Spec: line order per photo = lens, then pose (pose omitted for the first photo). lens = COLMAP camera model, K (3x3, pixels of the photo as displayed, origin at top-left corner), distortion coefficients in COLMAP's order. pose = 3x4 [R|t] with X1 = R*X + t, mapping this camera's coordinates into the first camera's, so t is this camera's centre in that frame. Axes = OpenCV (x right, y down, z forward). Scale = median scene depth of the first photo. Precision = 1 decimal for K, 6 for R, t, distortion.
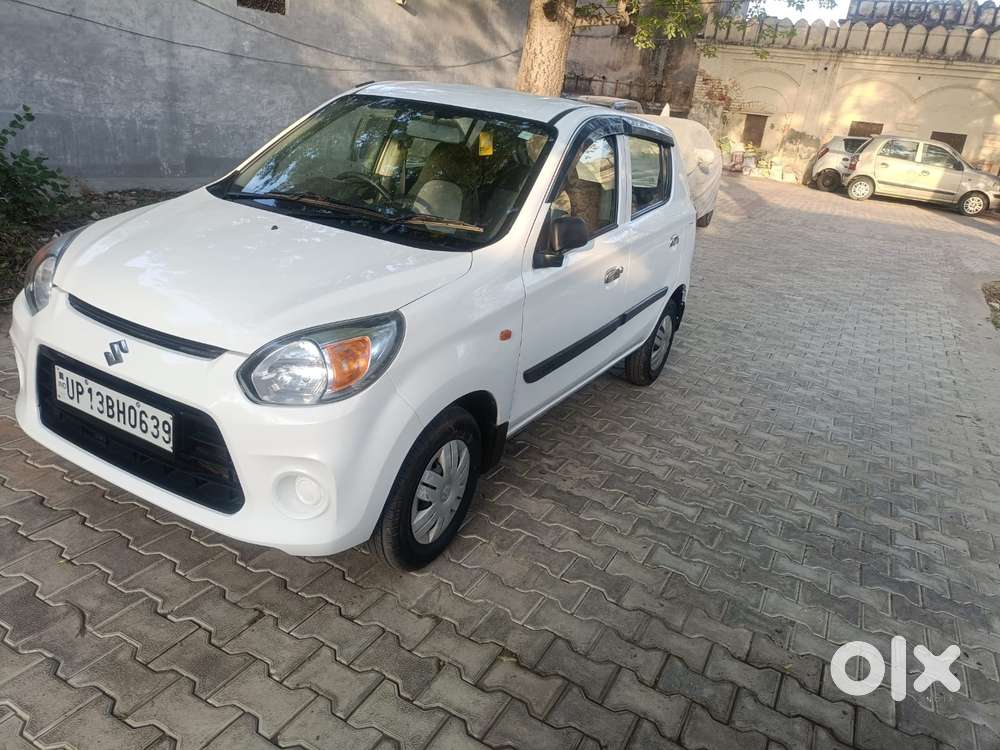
lens RADIAL K [[745.3, 0, 494.6], [0, 745.3, 374.5], [0, 0, 1]] dist [0.028115, -0.010387]
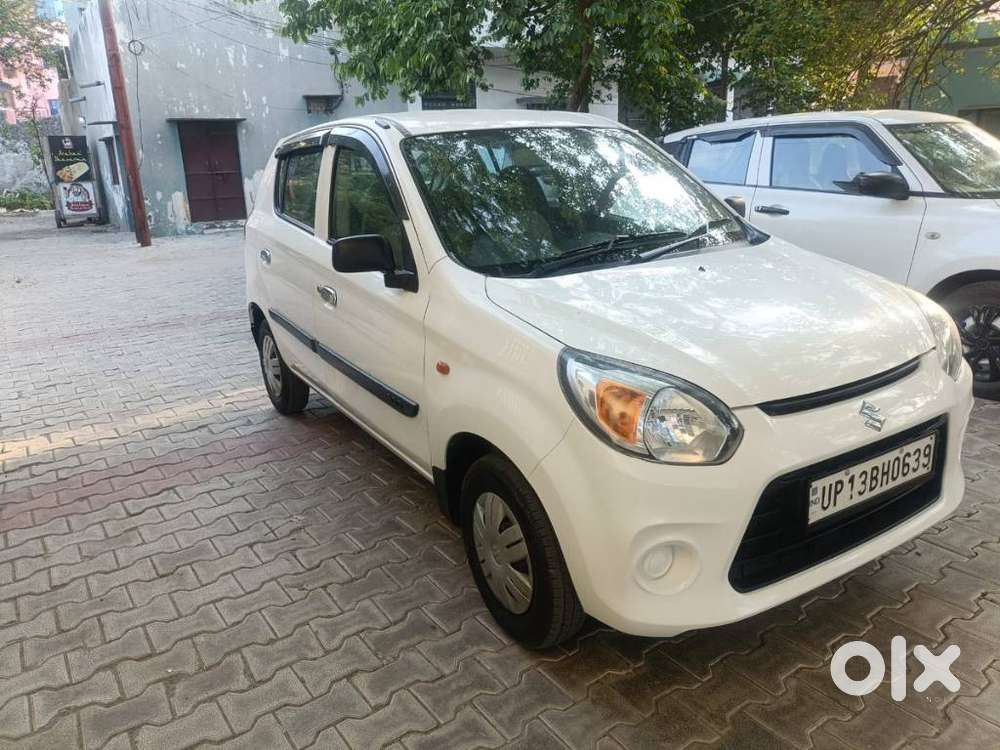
lens RADIAL K [[745.3, 0, 496.8], [0, 745.3, 378.5], [0, 0, 1]] dist [0.028115, -0.010387]
pose [[0.474541, -0.402410, 0.782865, -0.983130], [0.401999, 0.890292, 0.213955, -0.310020], [-0.783076, 0.213181, 0.584249, 0.573129]]
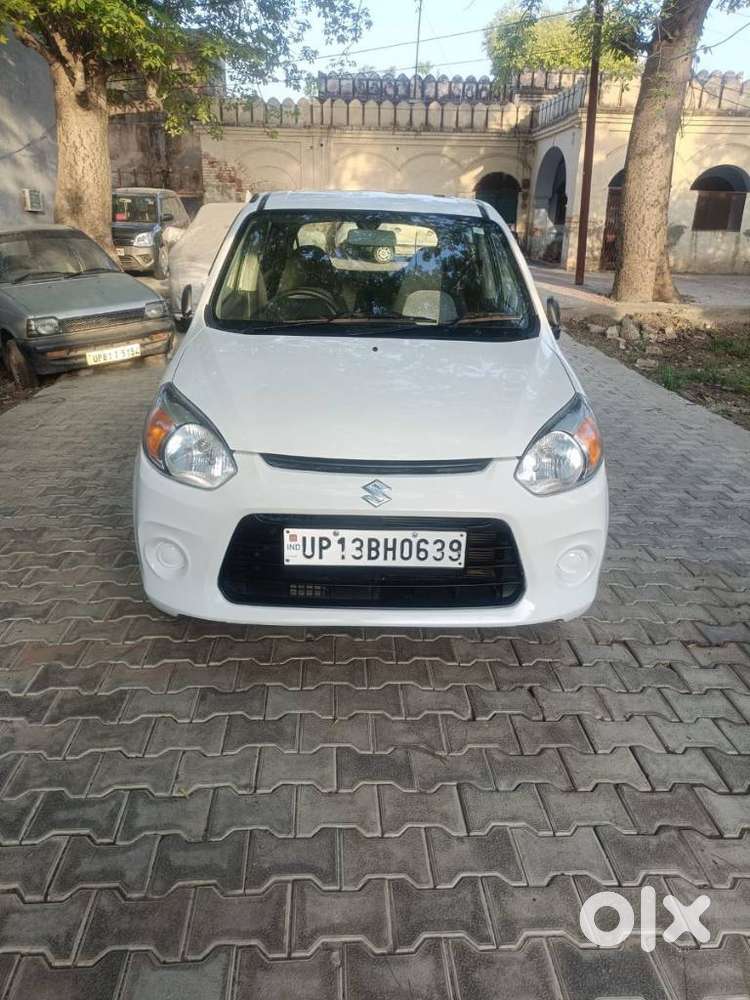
lens RADIAL K [[745.3, 0, 373.6], [0, 745.3, 504.3], [0, 0, 1]] dist [0.028115, -0.010387]
pose [[0.856364, -0.275059, 0.437017, -0.662735], [0.250704, 0.961351, 0.113804, -0.090255], [-0.451430, 0.012104, 0.892224, 0.080503]]
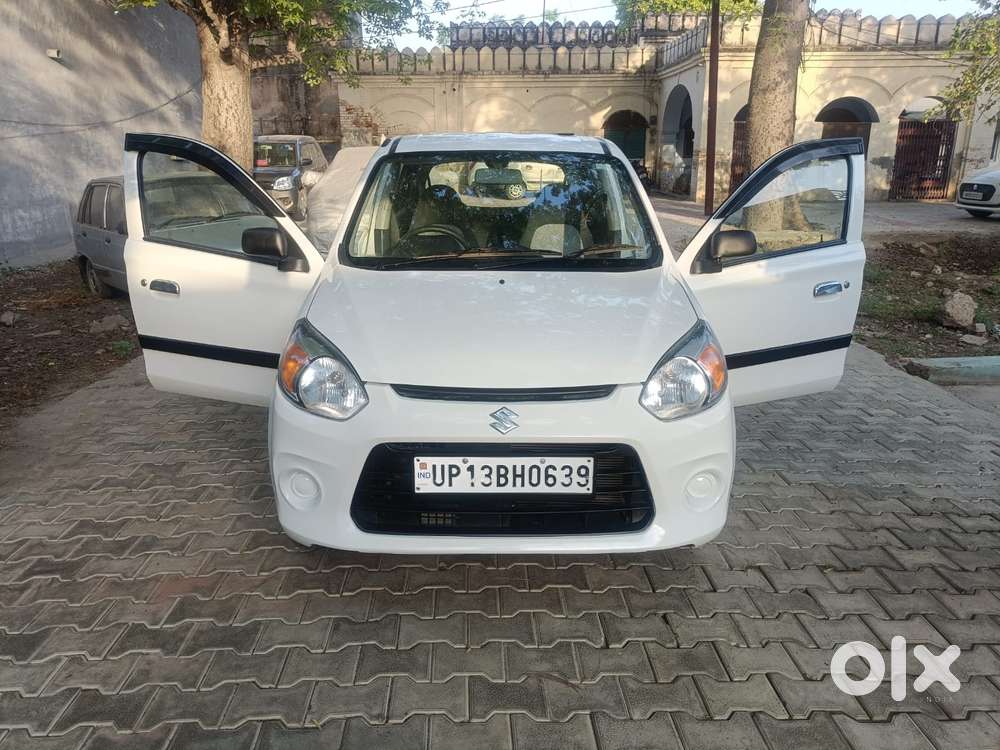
lens RADIAL K [[745.3, 0, 491.9], [0, 745.3, 381.6], [0, 0, 1]] dist [0.028115, -0.010387]
pose [[0.862860, -0.259005, 0.434038, -0.662558], [0.270437, 0.962047, 0.036460, -0.085300], [-0.427008, 0.085921, 0.900156, 0.061657]]
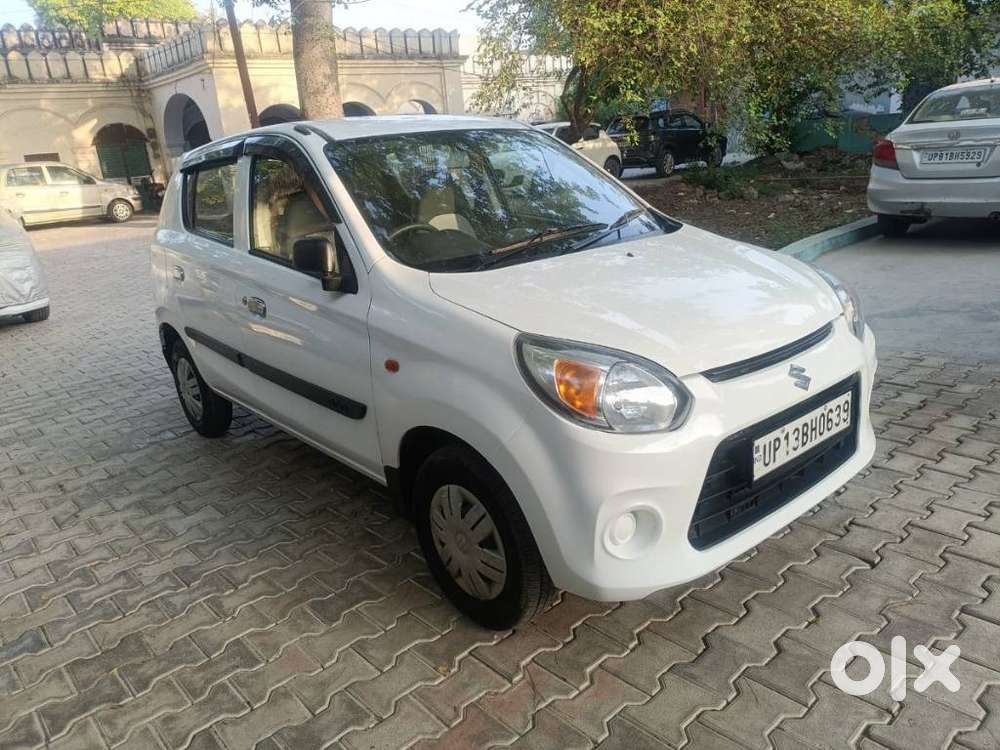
lens RADIAL K [[745.3, 0, 494.1], [0, 745.3, 379.3], [0, 0, 1]] dist [0.028115, -0.010387]
pose [[0.336170, -0.421296, 0.842318, -1.025576], [0.438704, 0.861460, 0.255782, -0.316779], [-0.833384, 0.283542, 0.474422, 0.609182]]
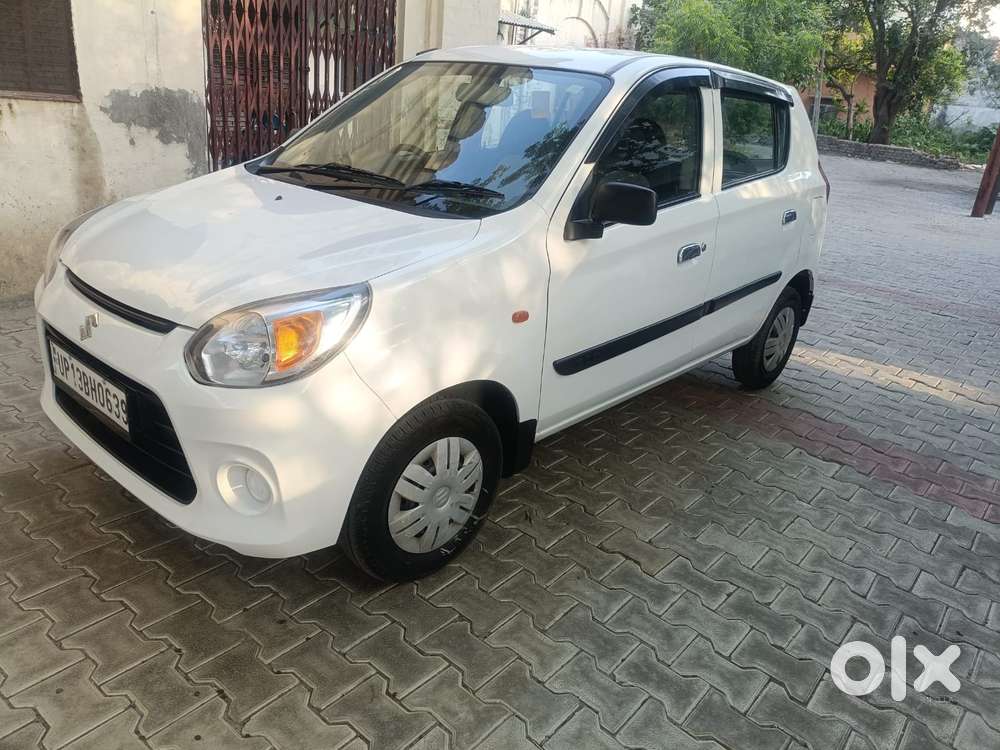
lens RADIAL K [[745.3, 0, 490.9], [0, 745.3, 380.7], [0, 0, 1]] dist [0.028115, -0.010387]
pose [[0.971981, 0.030544, -0.233067, 0.151798], [-0.029539, 0.999533, 0.007803, 0.011767], [0.233197, -0.000700, 0.972429, 0.134308]]
